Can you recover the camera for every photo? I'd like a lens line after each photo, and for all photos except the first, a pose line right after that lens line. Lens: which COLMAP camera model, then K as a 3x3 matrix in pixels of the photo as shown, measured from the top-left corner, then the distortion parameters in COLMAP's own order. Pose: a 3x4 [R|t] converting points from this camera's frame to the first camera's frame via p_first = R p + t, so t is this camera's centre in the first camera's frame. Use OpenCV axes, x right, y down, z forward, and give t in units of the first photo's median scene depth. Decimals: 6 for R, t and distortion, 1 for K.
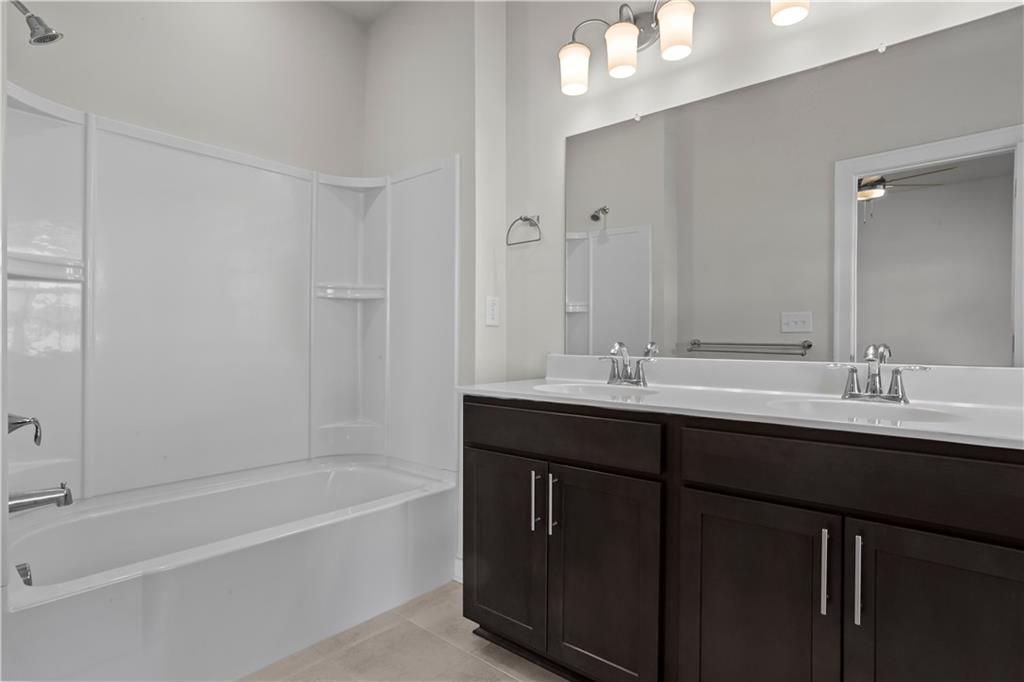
lens RADIAL K [[525.1, 0, 511.7], [0, 525.1, 339.9], [0, 0, 1]] dist [0.003352, 0.000031]
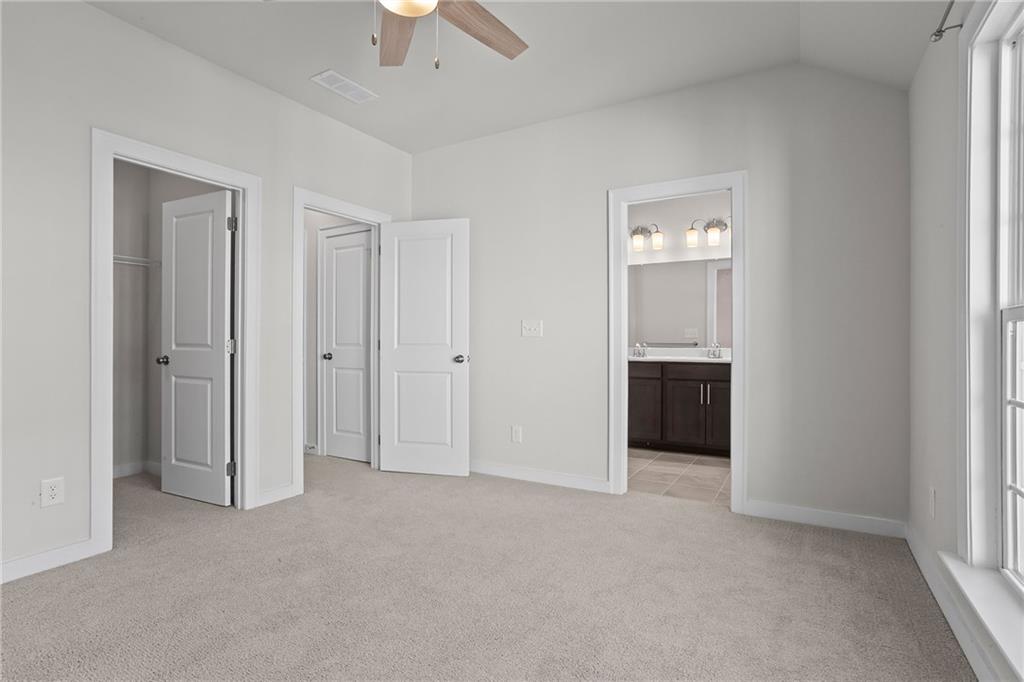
lens RADIAL K [[500.9, 0, 513.1], [0, 500.9, 339.4], [0, 0, 1]] dist [-0.005462, 0.001694]
pose [[0.985113, 0.001483, 0.171904, -1.282166], [-0.001000, 0.999995, -0.002901, -0.004053], [-0.171908, 0.002686, 0.985109, -2.177825]]
